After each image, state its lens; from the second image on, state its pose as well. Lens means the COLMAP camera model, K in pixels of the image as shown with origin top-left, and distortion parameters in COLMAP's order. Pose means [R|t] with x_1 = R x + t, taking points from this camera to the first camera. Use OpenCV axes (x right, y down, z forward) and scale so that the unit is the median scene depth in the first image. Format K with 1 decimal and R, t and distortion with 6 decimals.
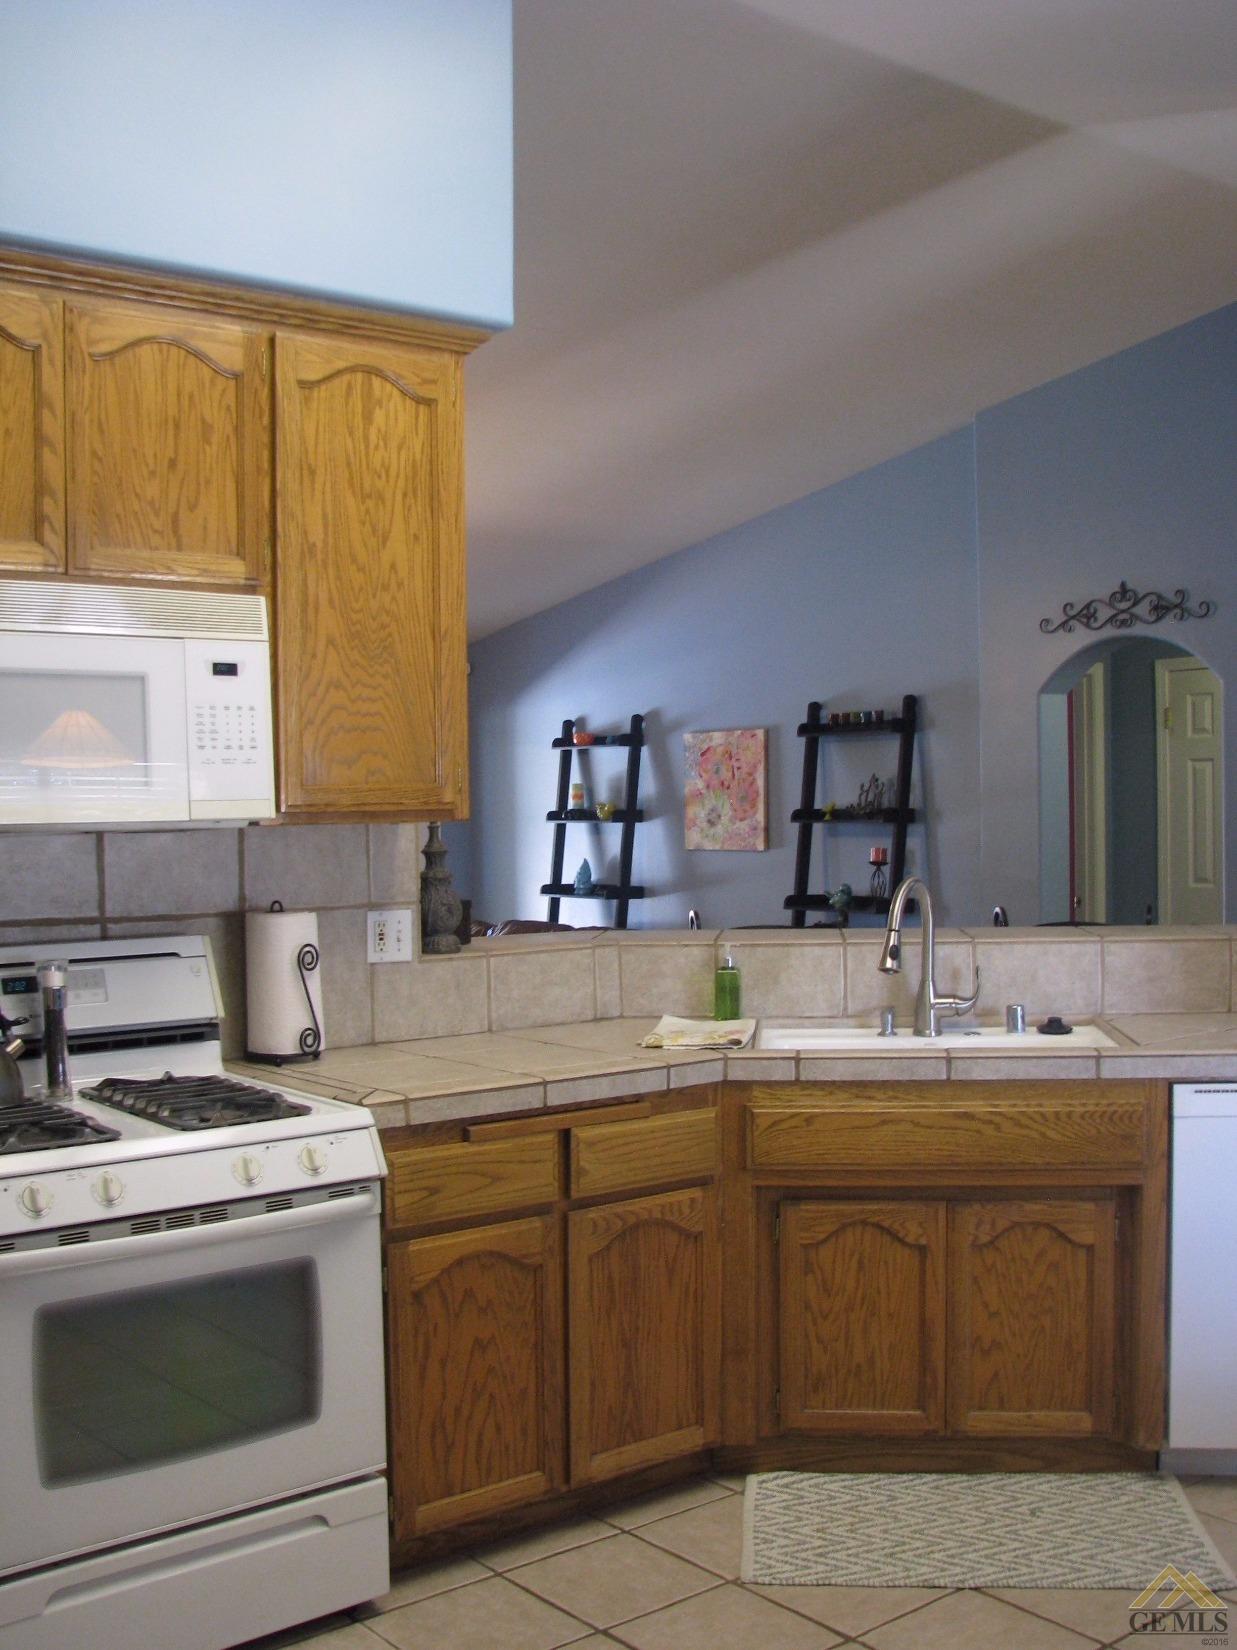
lens RADIAL K [[1811.4, 0, 618.5], [0, 1811.4, 825.0], [0, 0, 1]] dist [-0.168313, 0.235817]
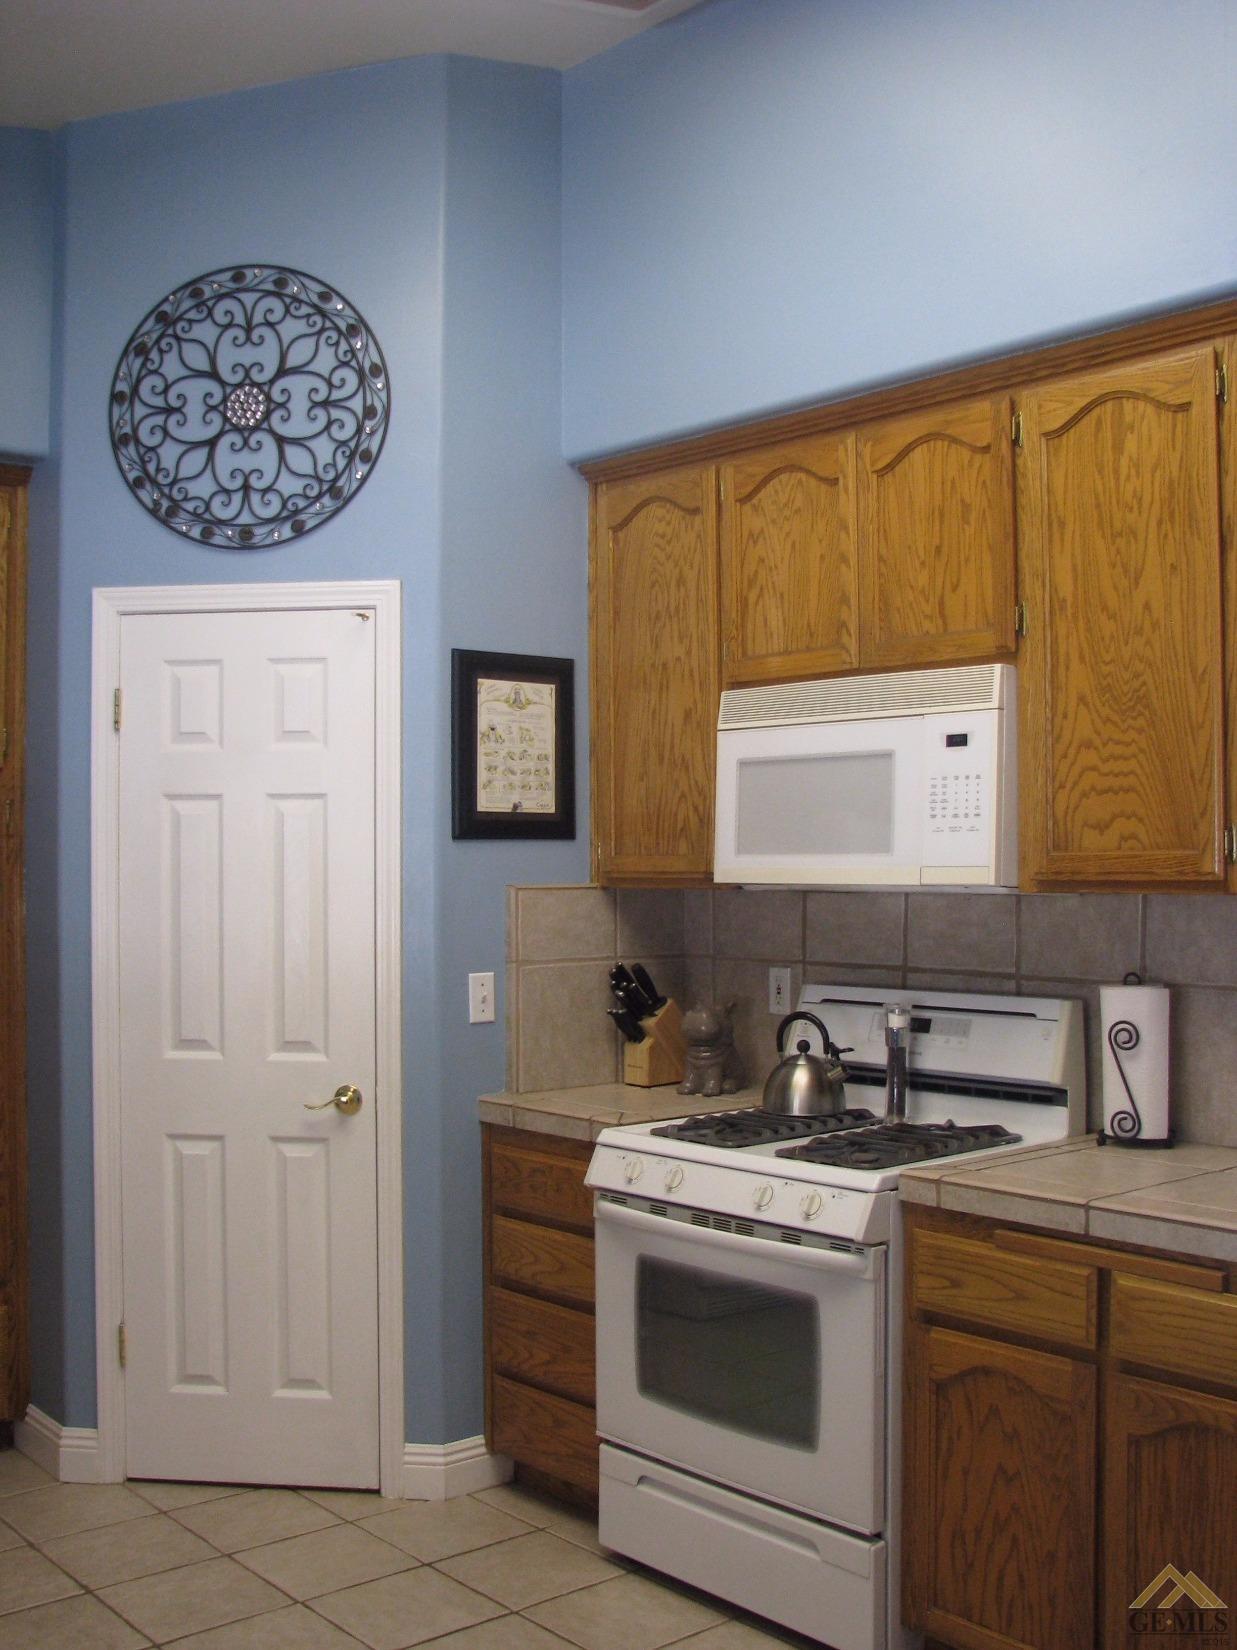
lens RADIAL K [[1811.4, 0, 618.5], [0, 1811.4, 825.0], [0, 0, 1]] dist [-0.168313, 0.235817]
pose [[0.017716, -0.004078, -0.999835, 0.781219], [-0.010963, 0.999931, -0.004272, -0.029878], [0.999783, 0.011037, 0.017670, 0.752277]]
